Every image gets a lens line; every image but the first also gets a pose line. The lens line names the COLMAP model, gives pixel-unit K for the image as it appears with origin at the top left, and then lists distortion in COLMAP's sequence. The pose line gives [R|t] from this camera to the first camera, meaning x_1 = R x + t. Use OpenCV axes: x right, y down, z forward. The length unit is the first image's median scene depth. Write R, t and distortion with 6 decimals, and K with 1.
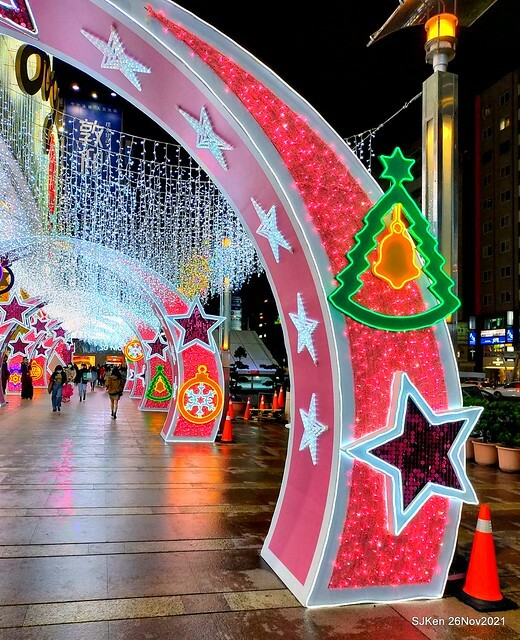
lens RADIAL K [[576.9, 0, 259.4], [0, 576.9, 319.1], [0, 0, 1]] dist [0.001275, -0.036482]
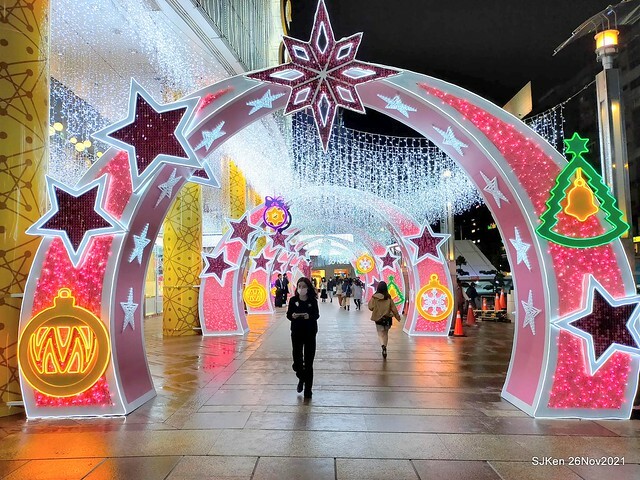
lens RADIAL K [[500.7, 0, 315.6], [0, 500.7, 239.6], [0, 0, 1]] dist [0.010876, -0.022118]
pose [[0.950278, -0.066937, -0.304123, -0.039929], [0.069593, 0.997573, -0.002111, -0.049405], [0.303526, -0.019159, 0.952630, -0.515530]]
